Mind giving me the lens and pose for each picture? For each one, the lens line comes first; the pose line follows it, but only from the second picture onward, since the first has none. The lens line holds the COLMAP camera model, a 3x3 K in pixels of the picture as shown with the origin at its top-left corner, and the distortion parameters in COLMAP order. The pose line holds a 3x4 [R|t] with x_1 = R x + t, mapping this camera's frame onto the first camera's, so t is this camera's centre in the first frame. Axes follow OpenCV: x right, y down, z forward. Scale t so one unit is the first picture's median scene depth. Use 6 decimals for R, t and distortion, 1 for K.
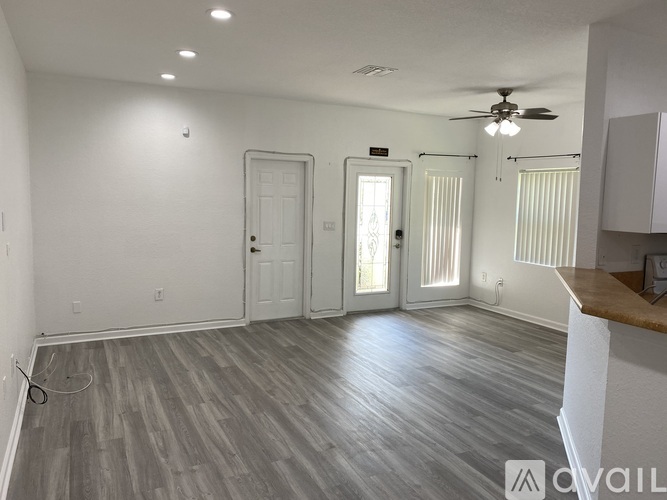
lens RADIAL K [[505.2, 0, 332.0], [0, 505.2, 248.1], [0, 0, 1]] dist [0.043126, -0.058923]
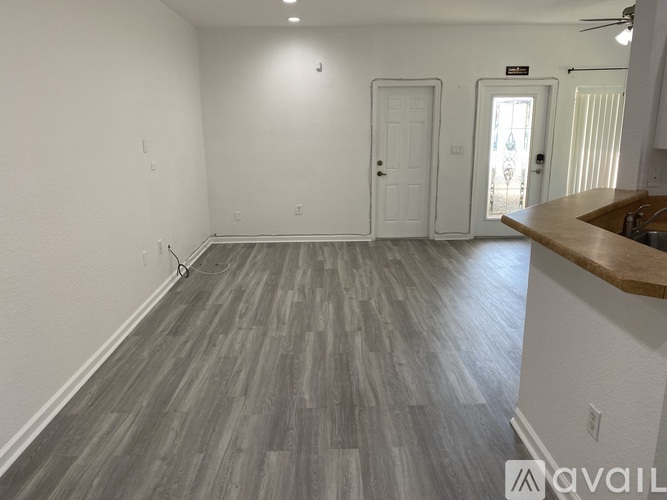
lens RADIAL K [[505.2, 0, 340.3], [0, 505.2, 246.6], [0, 0, 1]] dist [0.043126, -0.058923]
pose [[0.905226, 0.066735, -0.419657, 0.196676], [-0.014151, 0.991777, 0.127191, 0.019107], [0.424694, -0.109198, 0.898727, -0.033179]]
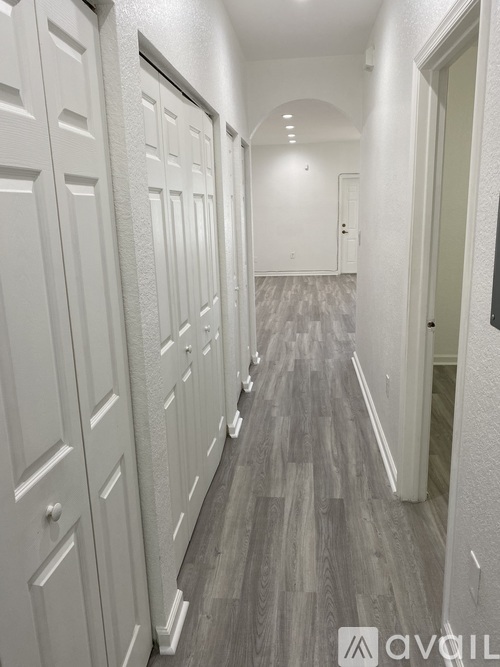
lens RADIAL K [[505.2, 0, 250.6], [0, 505.2, 332.7], [0, 0, 1]] dist [0.043126, -0.058923]
pose [[0.834666, 0.082161, -0.544594, 0.465480], [-0.007169, 0.990347, 0.138423, 0.090505], [0.550710, -0.111632, 0.827198, -0.558878]]
